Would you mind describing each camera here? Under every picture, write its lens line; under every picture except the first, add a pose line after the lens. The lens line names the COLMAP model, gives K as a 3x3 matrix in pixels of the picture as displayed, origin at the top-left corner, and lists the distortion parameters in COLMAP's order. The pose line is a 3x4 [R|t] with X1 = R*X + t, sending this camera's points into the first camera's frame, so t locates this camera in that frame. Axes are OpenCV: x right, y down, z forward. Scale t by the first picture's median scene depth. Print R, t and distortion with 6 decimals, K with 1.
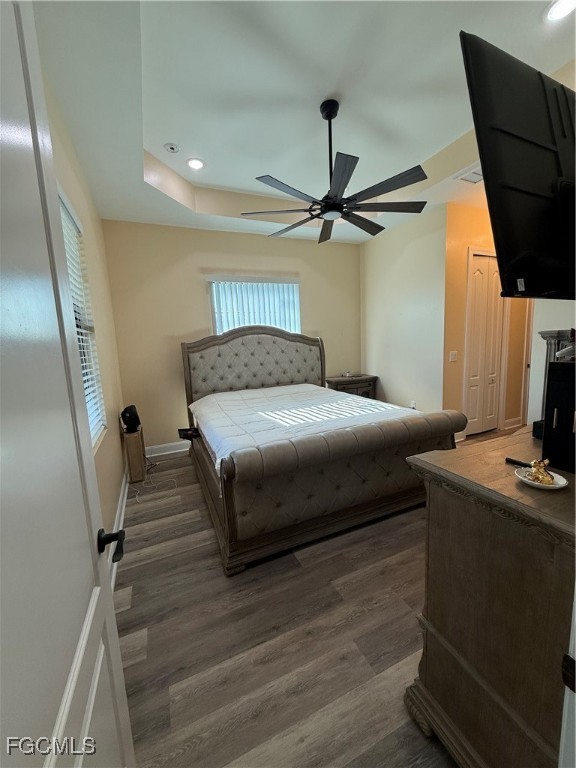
lens RADIAL K [[306.4, 0, 292.5], [0, 306.4, 385.3], [0, 0, 1]] dist [-0.002729, -0.000302]
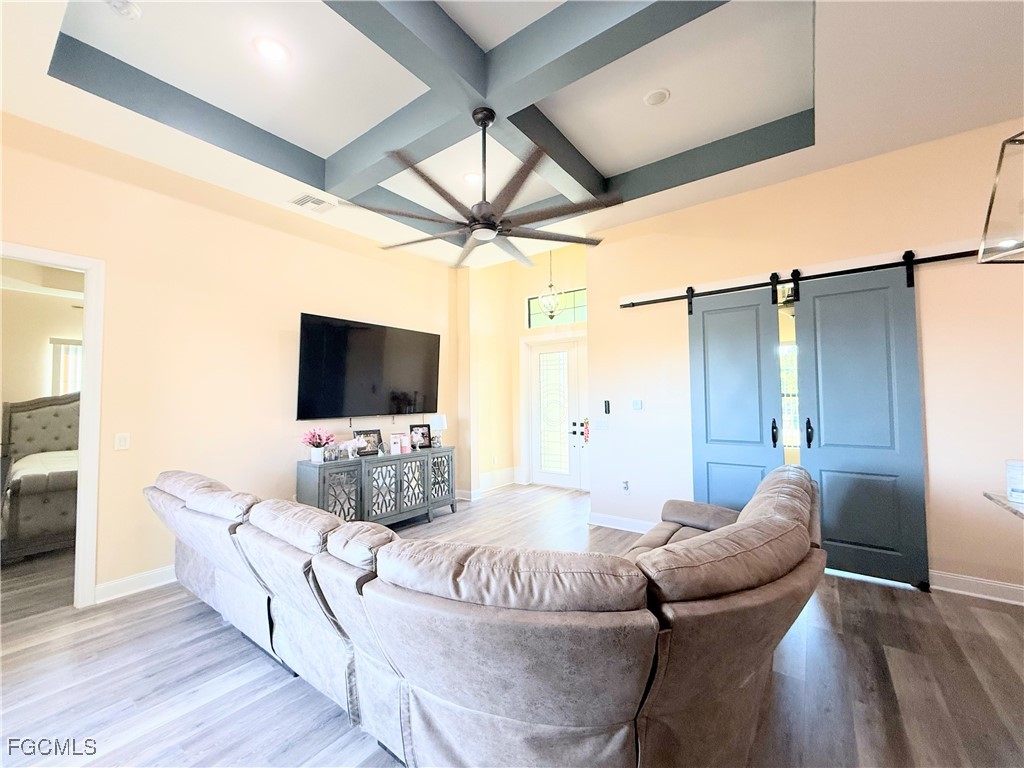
lens RADIAL K [[408.6, 0, 513.0], [0, 408.6, 380.7], [0, 0, 1]] dist [-0.002729, -0.000302]
pose [[0.874338, 0.046923, 0.483044, 0.459755], [0.049834, 0.981373, -0.185534, 0.123712], [-0.482752, 0.186292, 0.855713, -0.977889]]
